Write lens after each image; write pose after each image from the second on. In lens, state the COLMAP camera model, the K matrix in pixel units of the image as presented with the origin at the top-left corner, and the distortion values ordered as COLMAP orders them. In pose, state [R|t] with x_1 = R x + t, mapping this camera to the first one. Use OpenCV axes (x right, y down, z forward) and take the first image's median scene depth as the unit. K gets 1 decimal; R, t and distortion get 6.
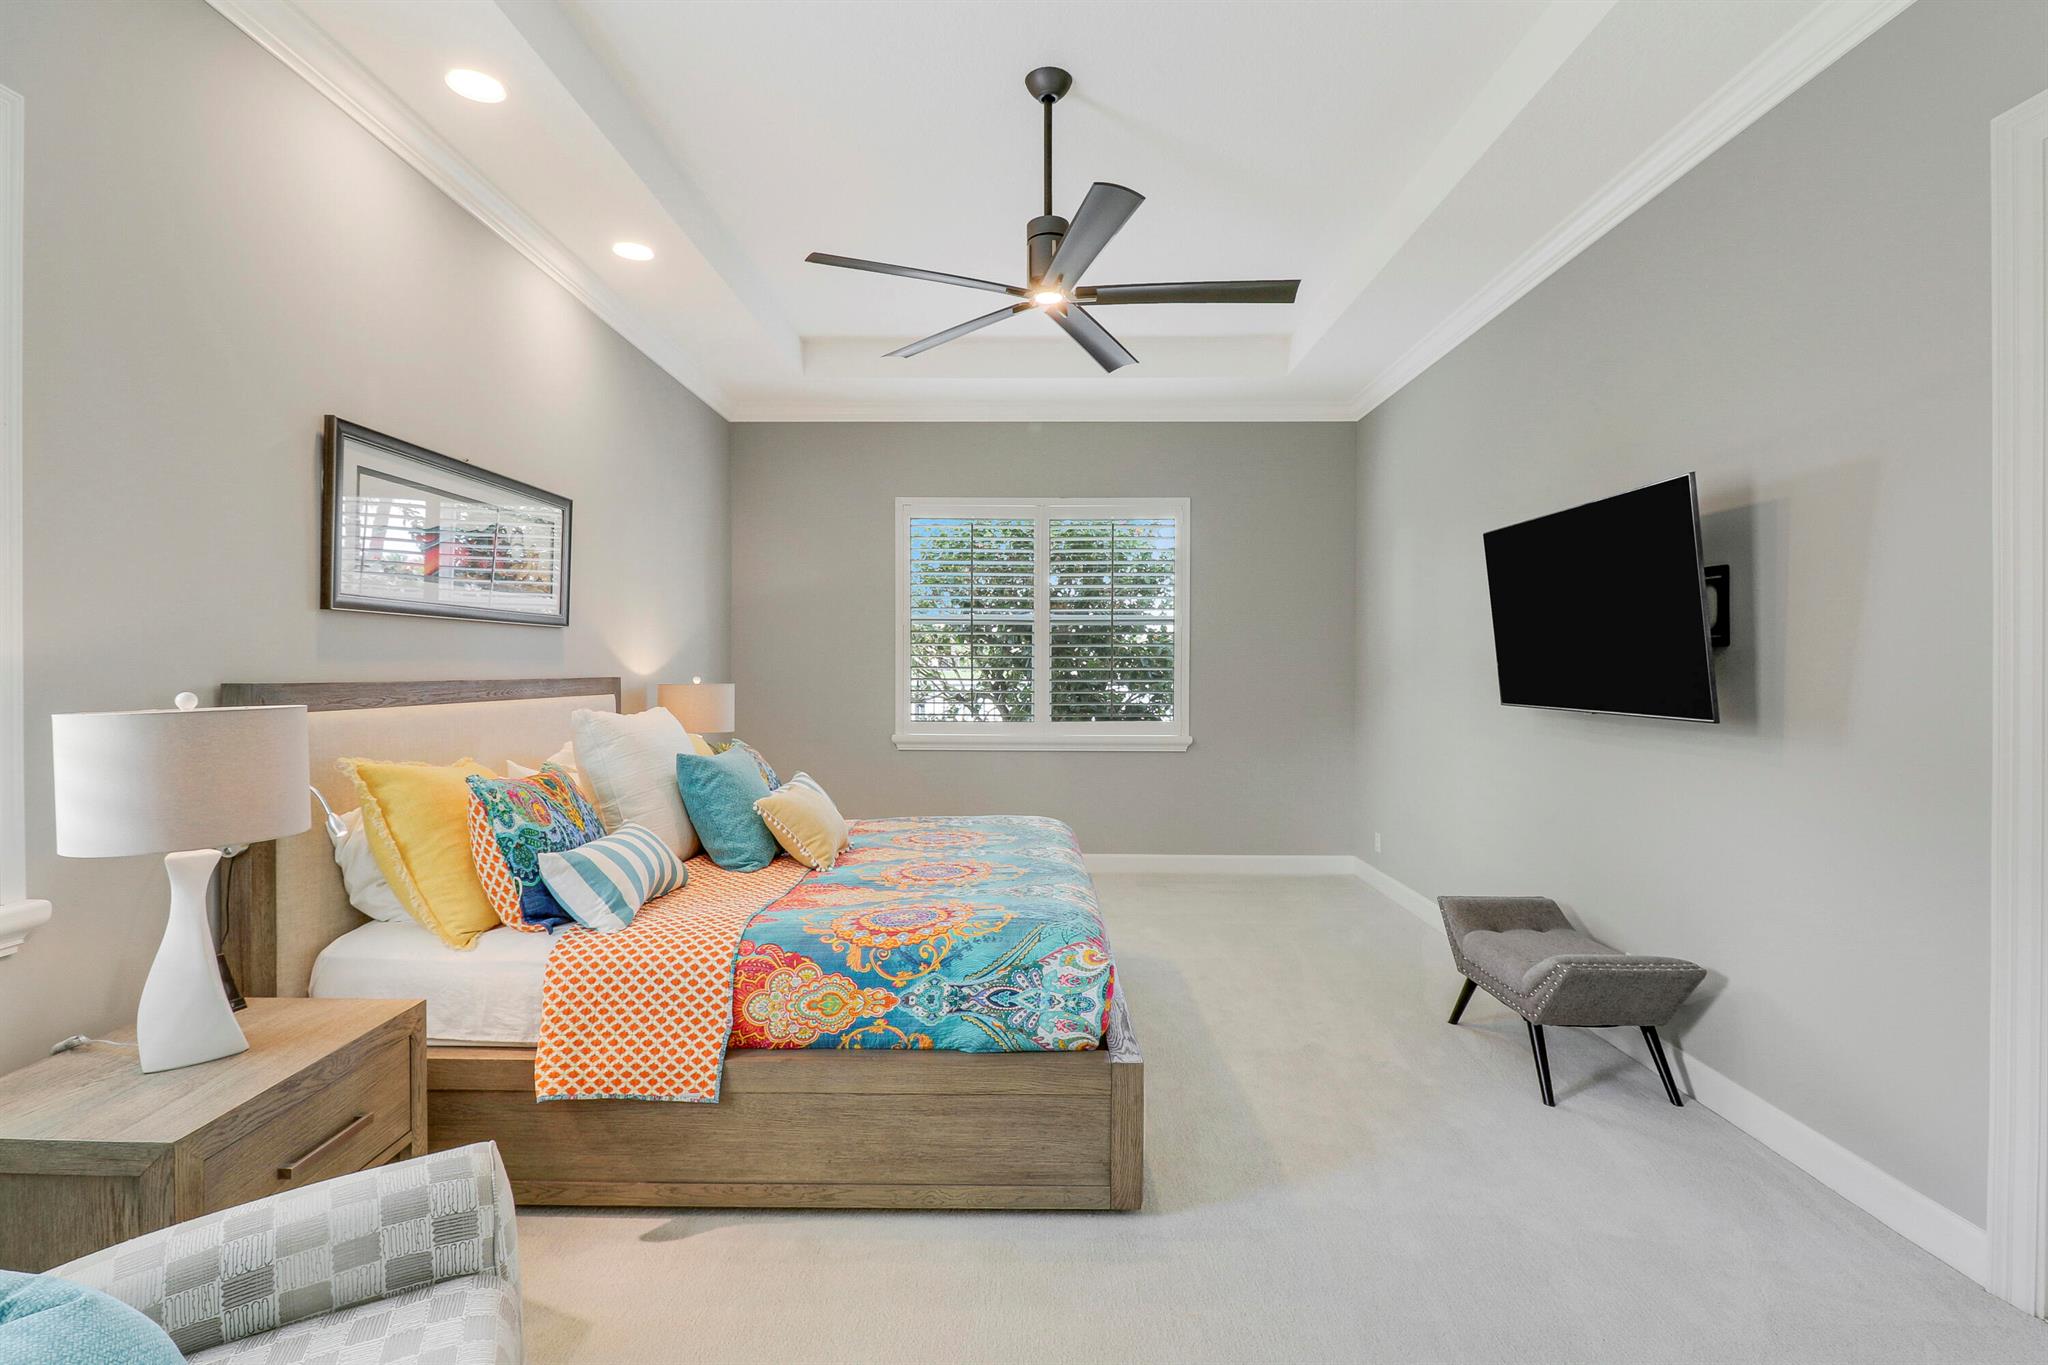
lens RADIAL K [[953.5, 0, 1024.0], [0, 953.5, 722.3], [0, 0, 1]] dist [0.001852, -0.015466]
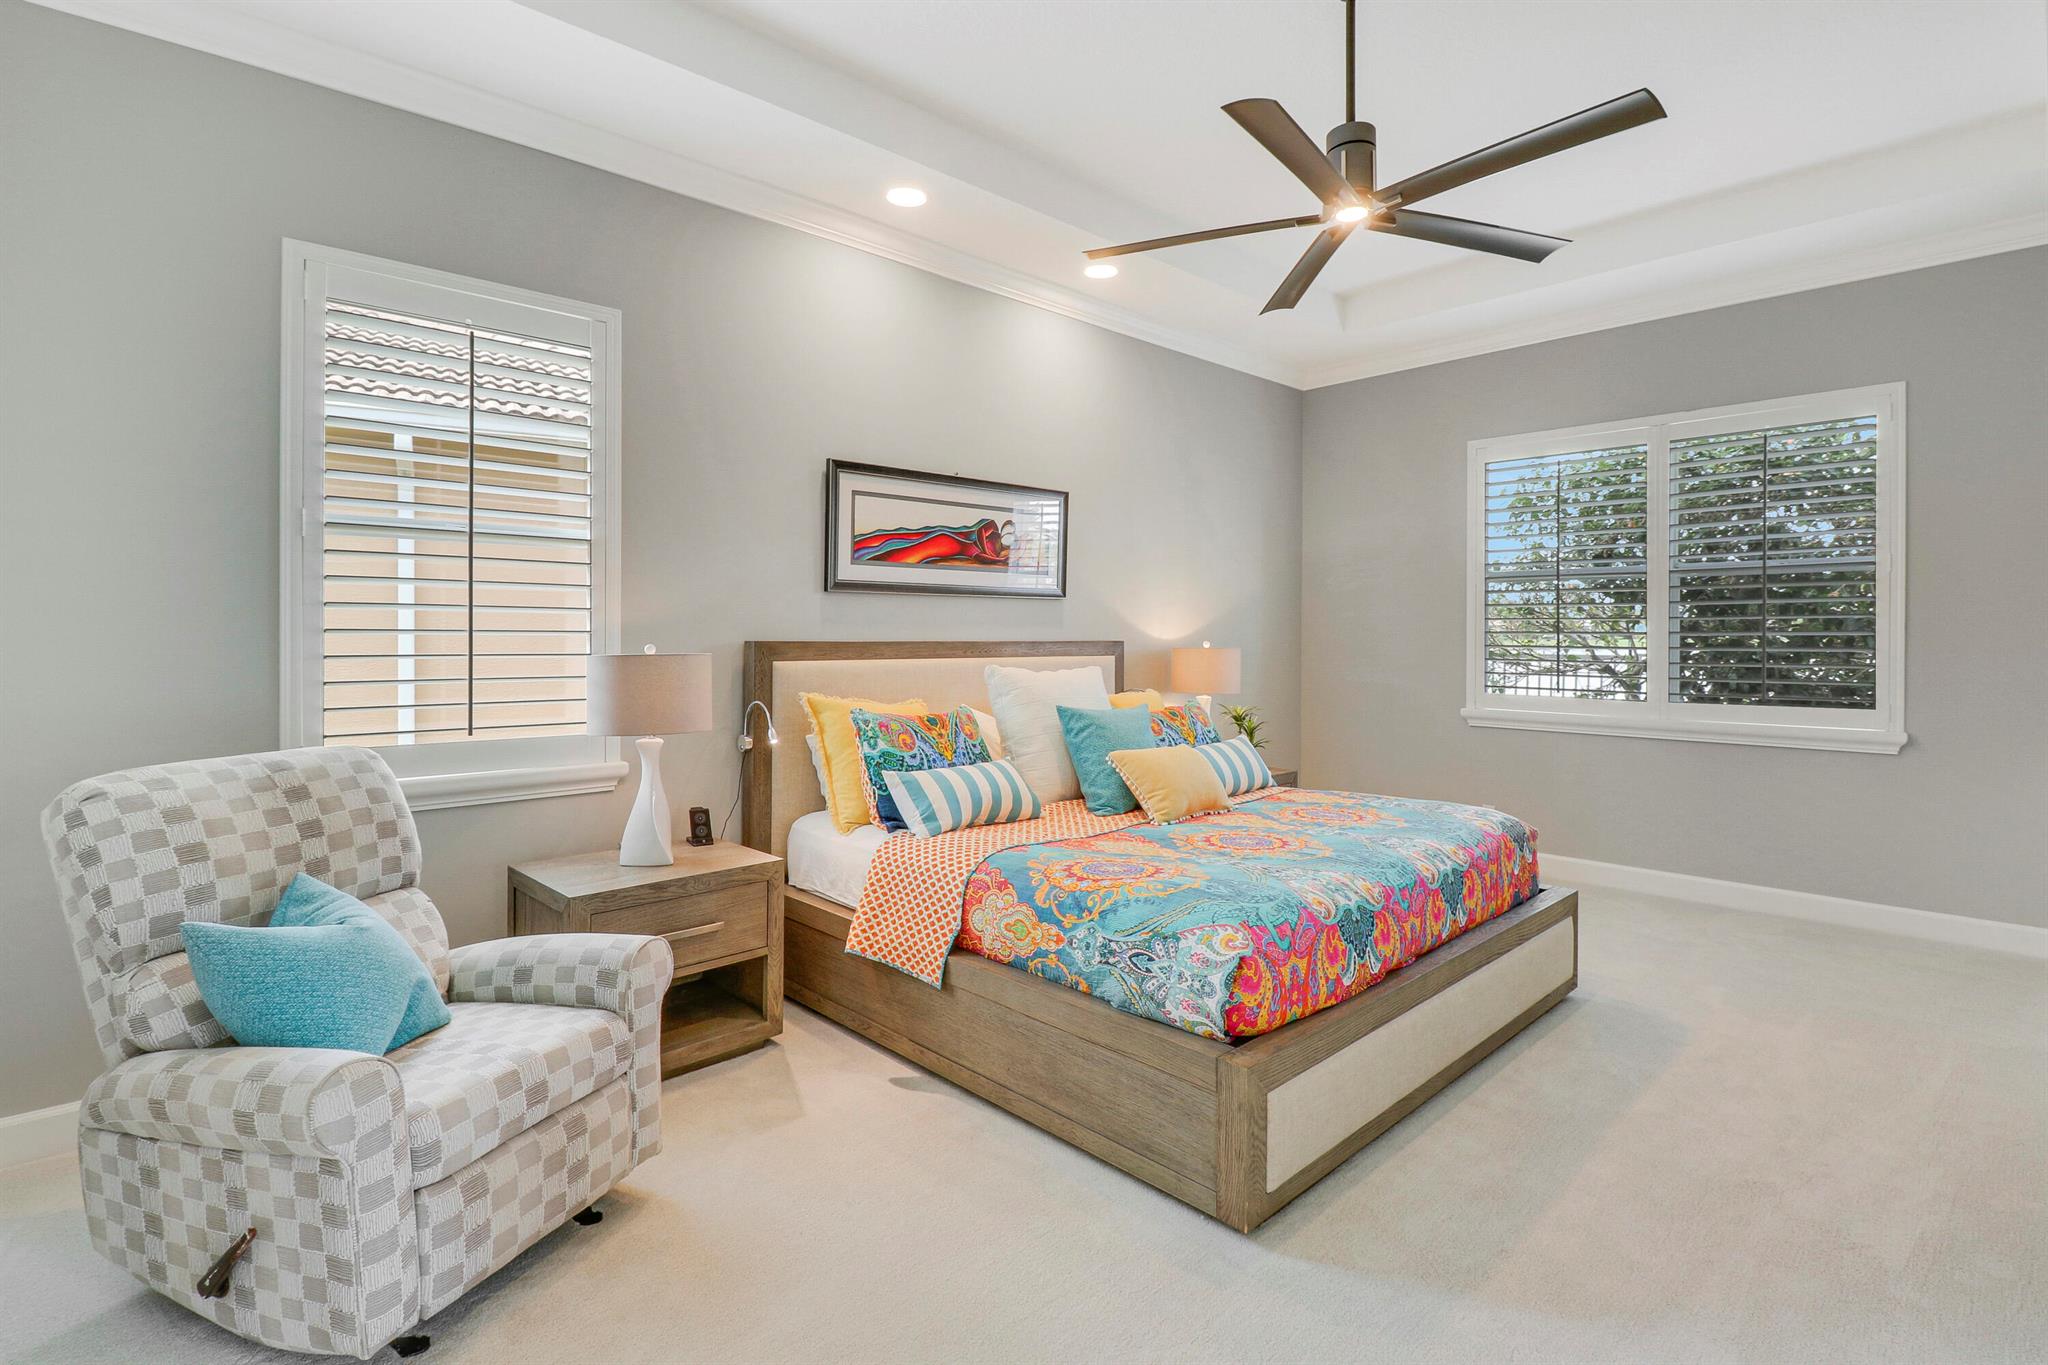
lens RADIAL K [[958.2, 0, 1014.7], [0, 958.2, 680.8], [0, 0, 1]] dist [0.001940, -0.015490]
pose [[0.698249, 0.032032, -0.715138, 0.583749], [-0.040019, 0.999183, 0.005681, -0.001893], [0.714736, 0.024652, 0.698960, 0.203616]]
